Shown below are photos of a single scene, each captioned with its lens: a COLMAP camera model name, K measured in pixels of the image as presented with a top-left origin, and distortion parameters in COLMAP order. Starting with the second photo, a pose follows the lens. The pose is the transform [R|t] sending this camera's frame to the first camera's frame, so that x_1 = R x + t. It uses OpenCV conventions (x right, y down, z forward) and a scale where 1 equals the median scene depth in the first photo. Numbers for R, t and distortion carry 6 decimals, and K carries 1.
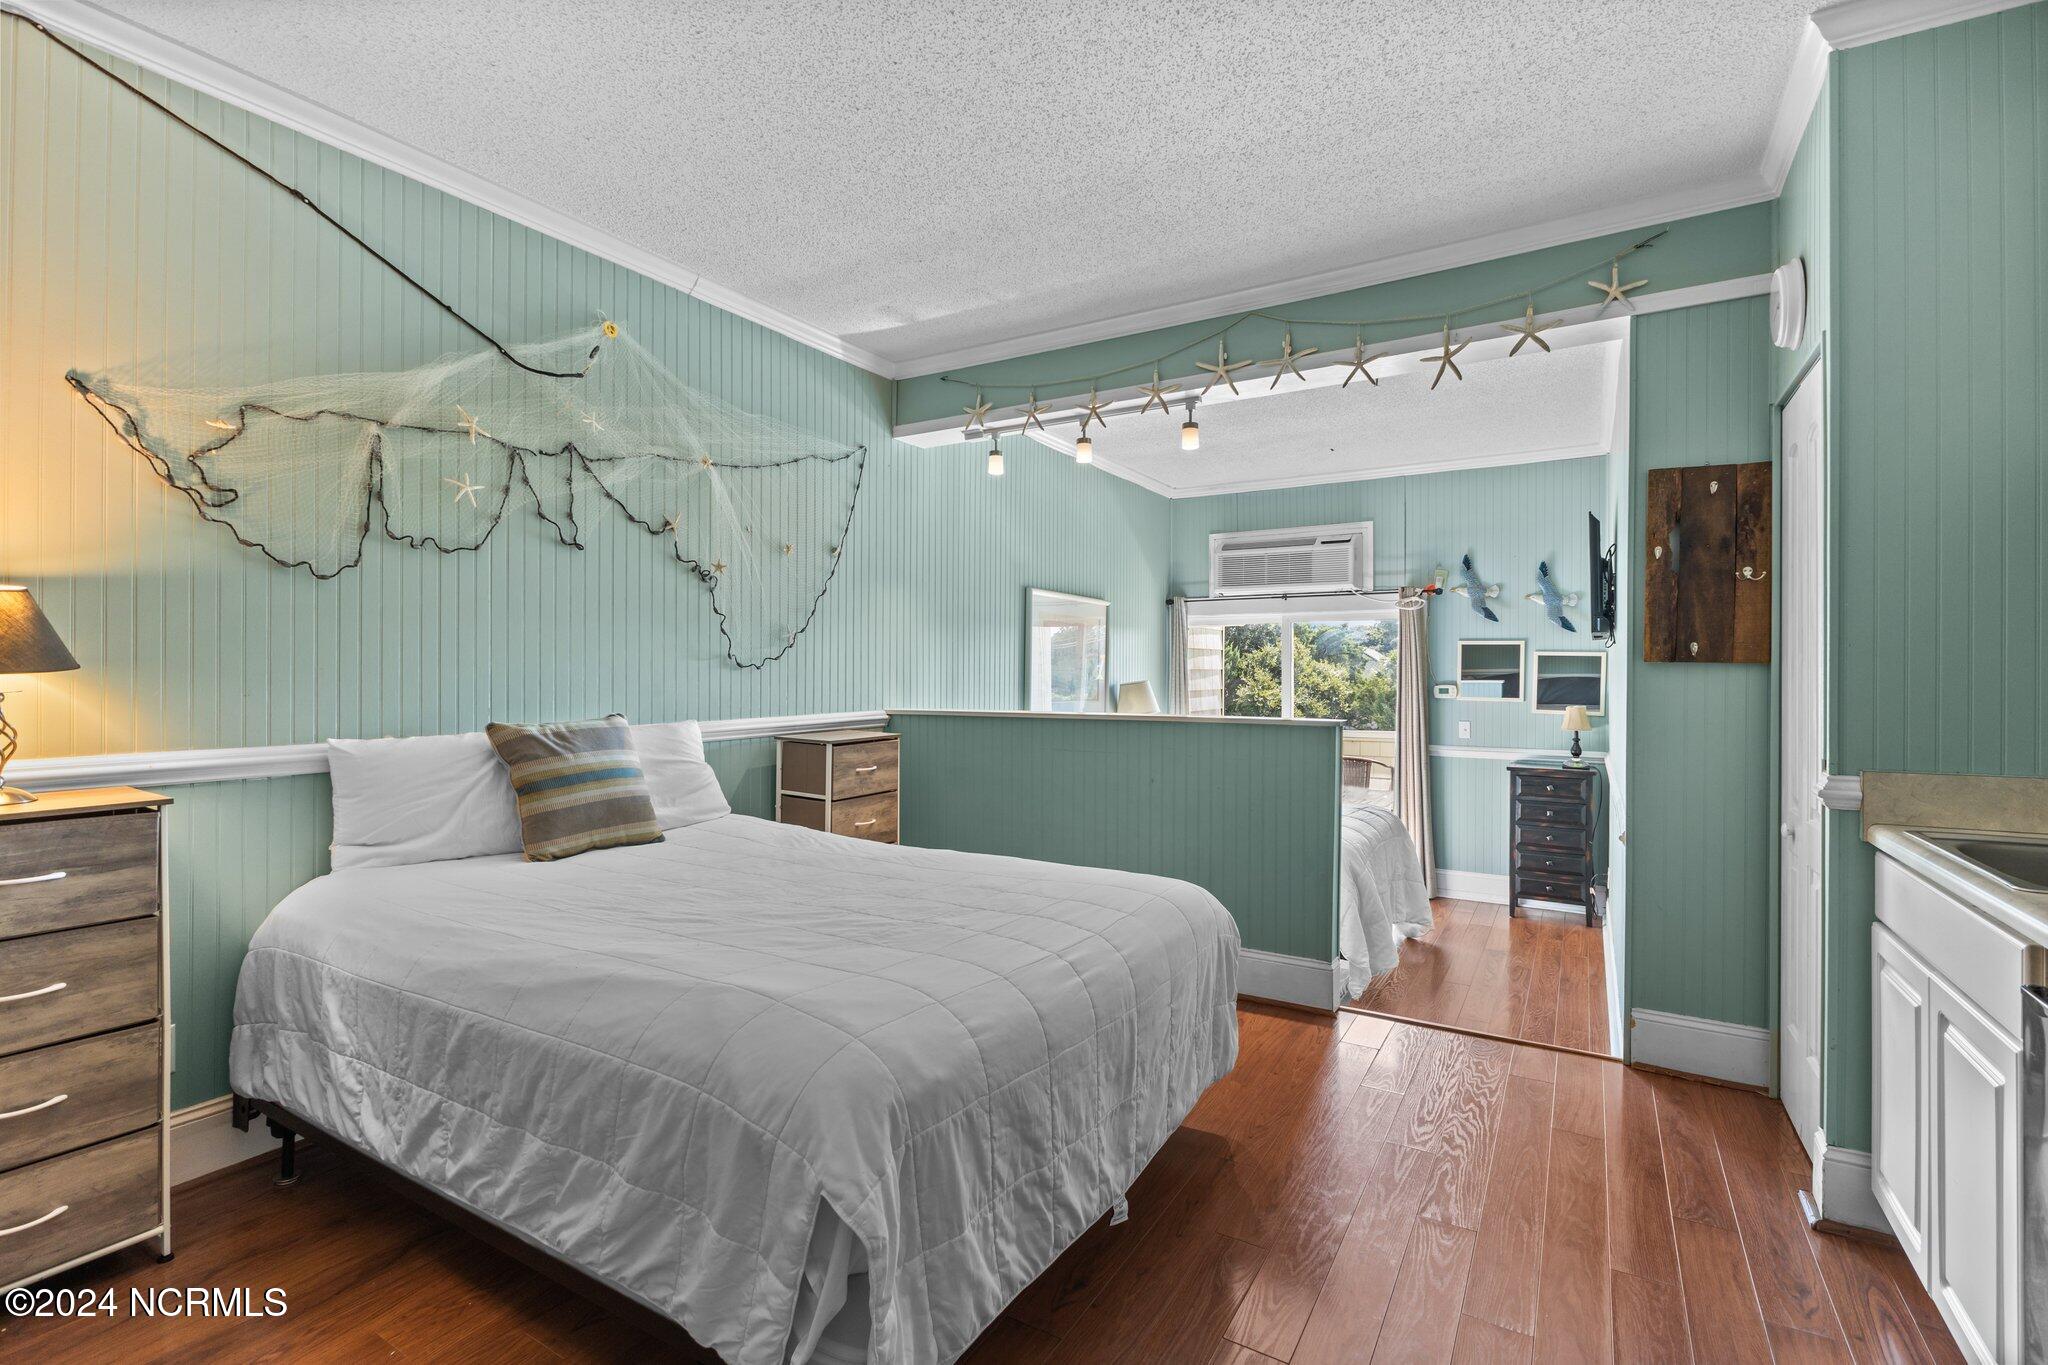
lens RADIAL K [[923.0, 0, 1032.3], [0, 923.0, 669.0], [0, 0, 1]] dist [-0.004764, -0.000592]
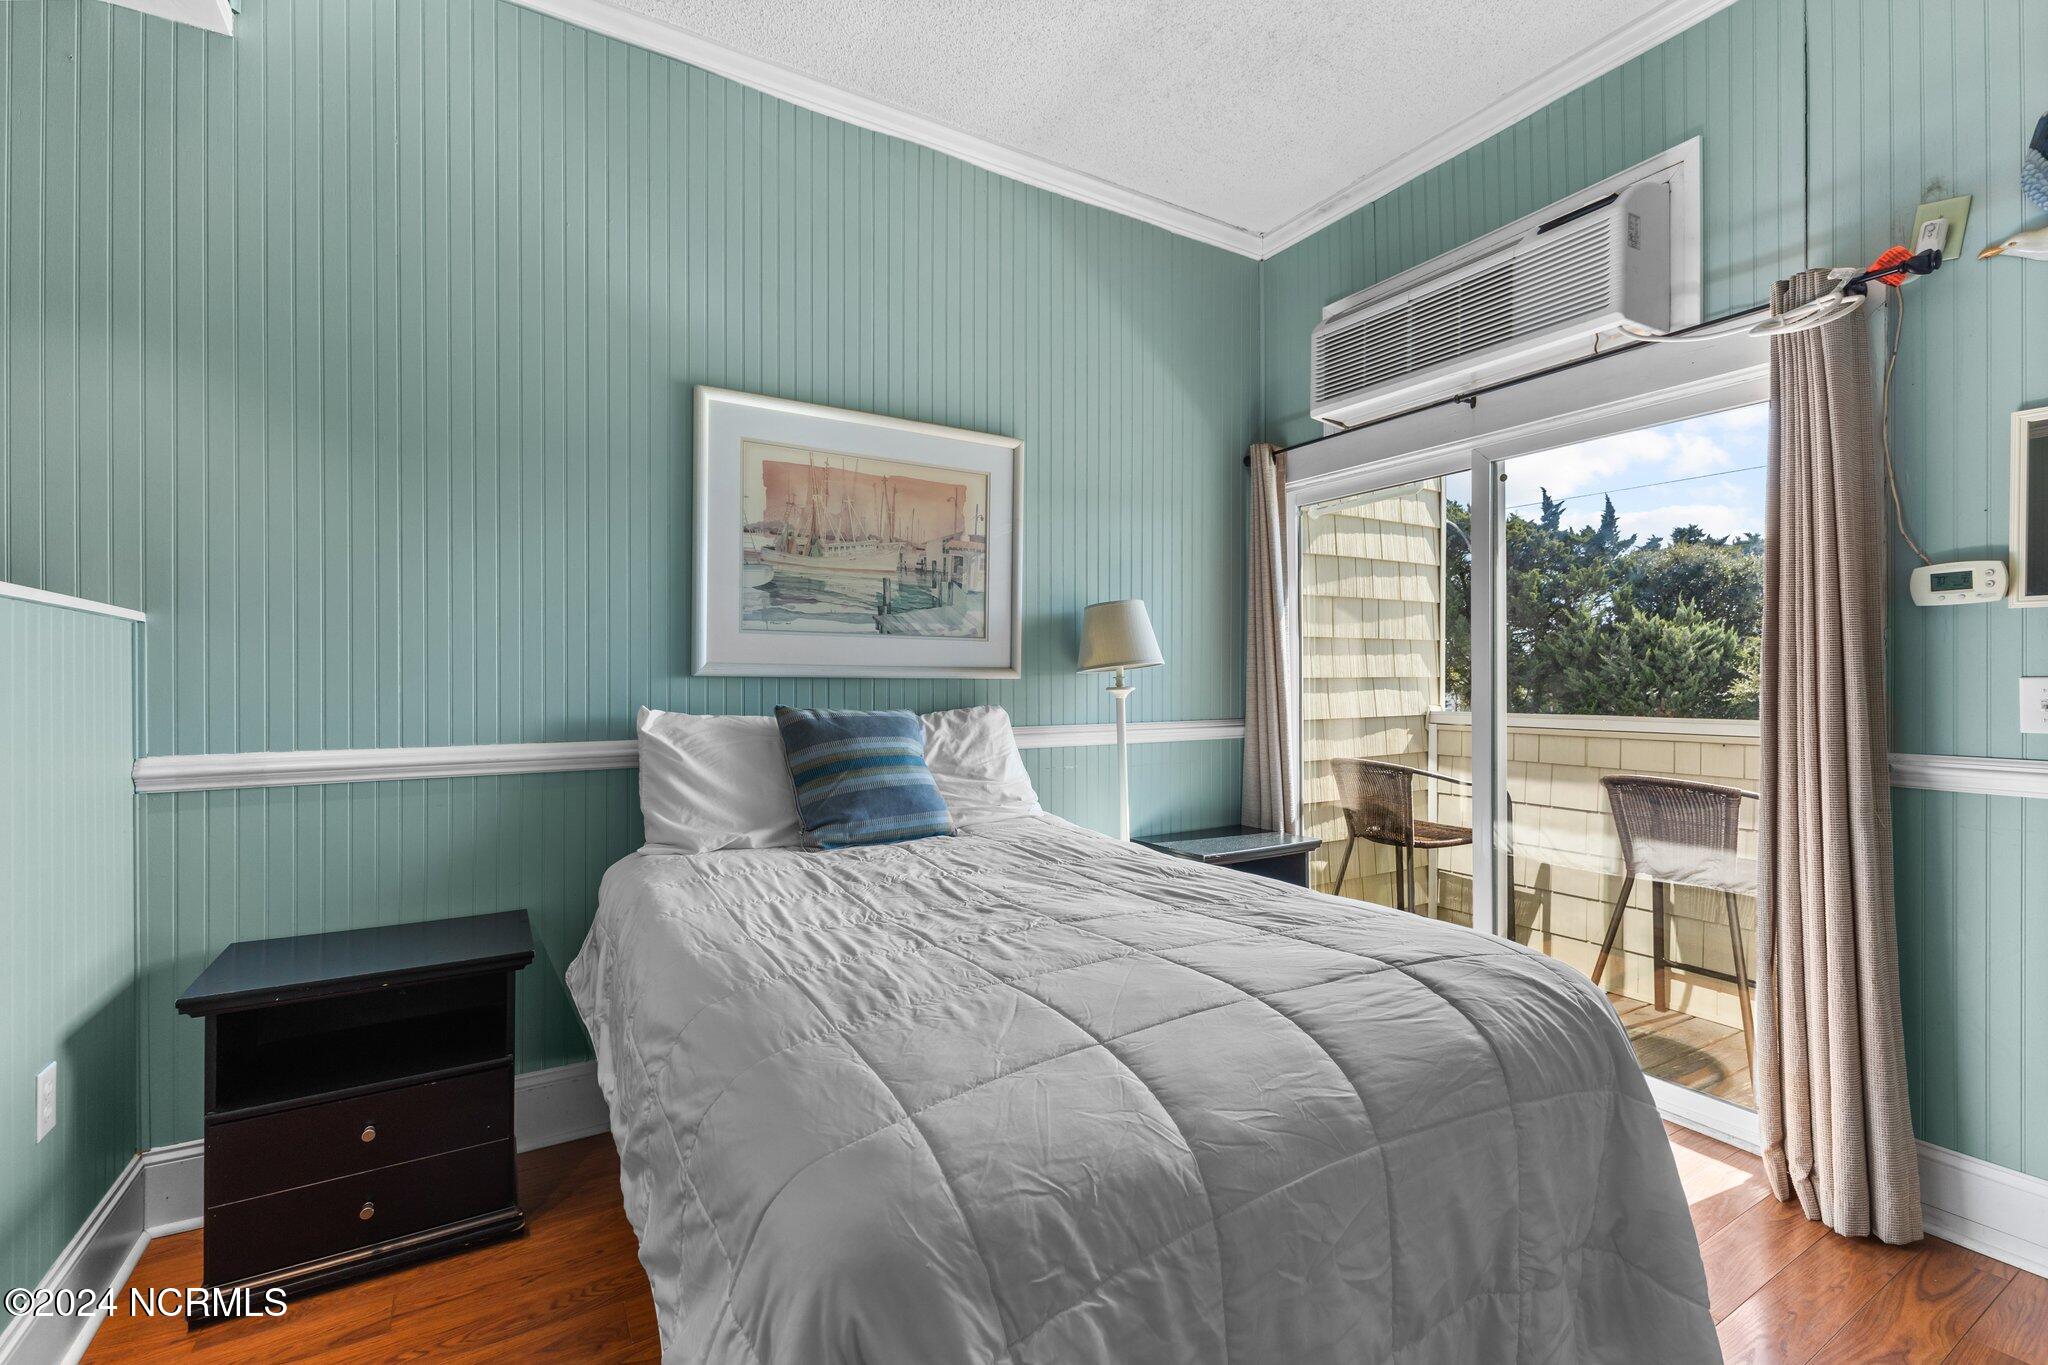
lens RADIAL K [[890.8, 0, 1024.6], [0, 890.8, 681.2], [0, 0, 1]] dist [0.009440, -0.000478]
pose [[0.882496, -0.002871, -0.470312, 0.366613], [0.006328, 0.999963, 0.005770, 0.063107], [0.470278, -0.008069, 0.882482, 0.684318]]
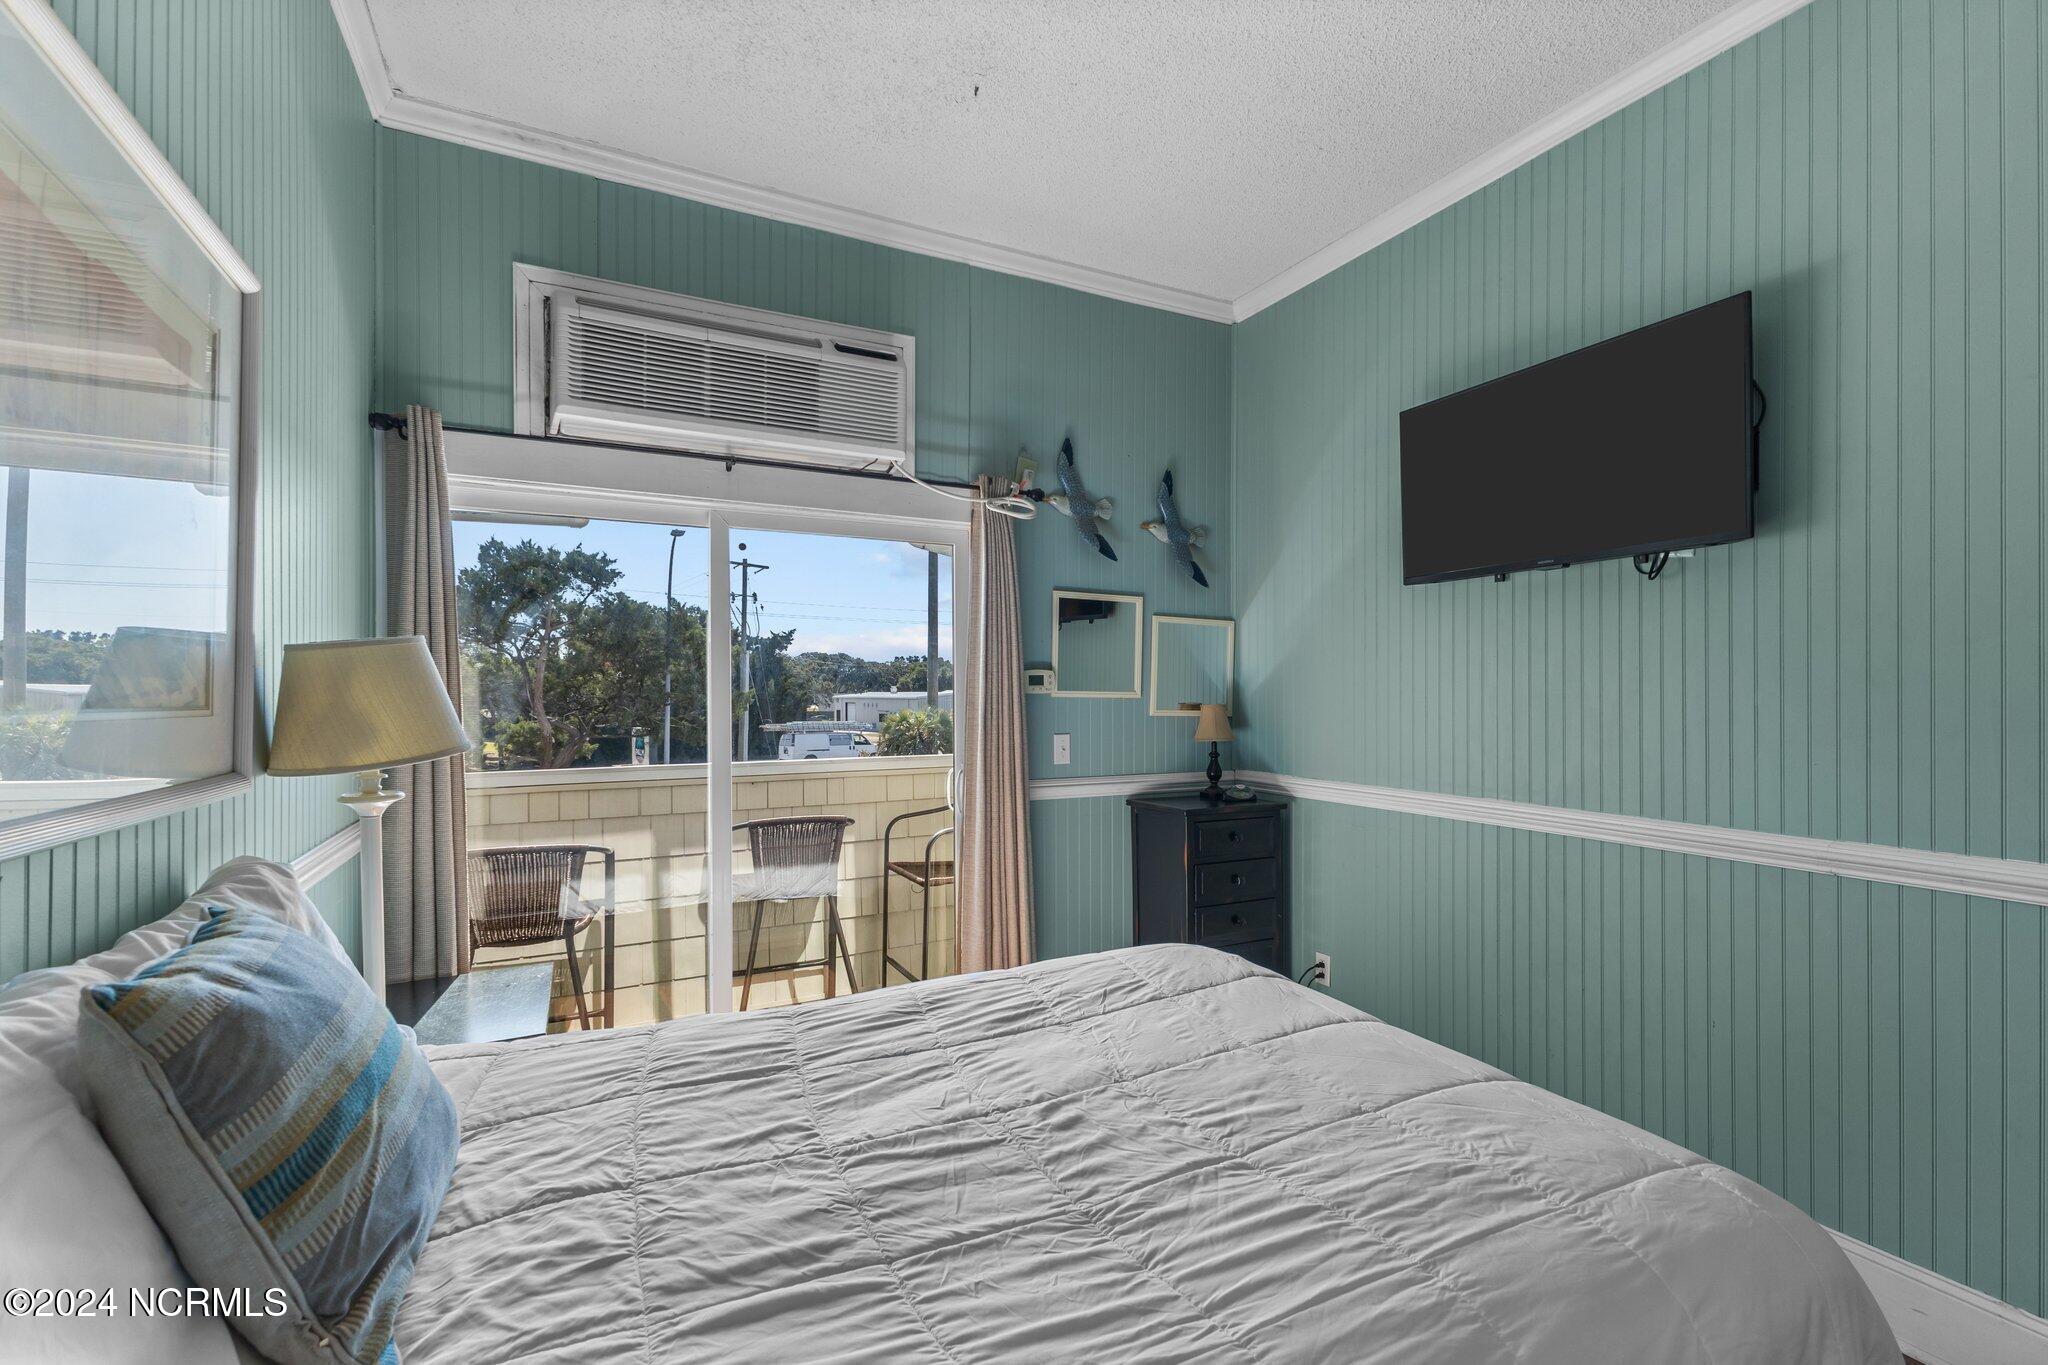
lens RADIAL K [[891.4, 0, 1034.4], [0, 891.4, 694.1], [0, 0, 1]] dist [0.008930, 0.000092]
pose [[0.528047, -0.004889, 0.849201, -0.003855], [-0.003201, 0.999965, 0.007748, 0.032785], [-0.849209, -0.006810, 0.528012, 0.846574]]
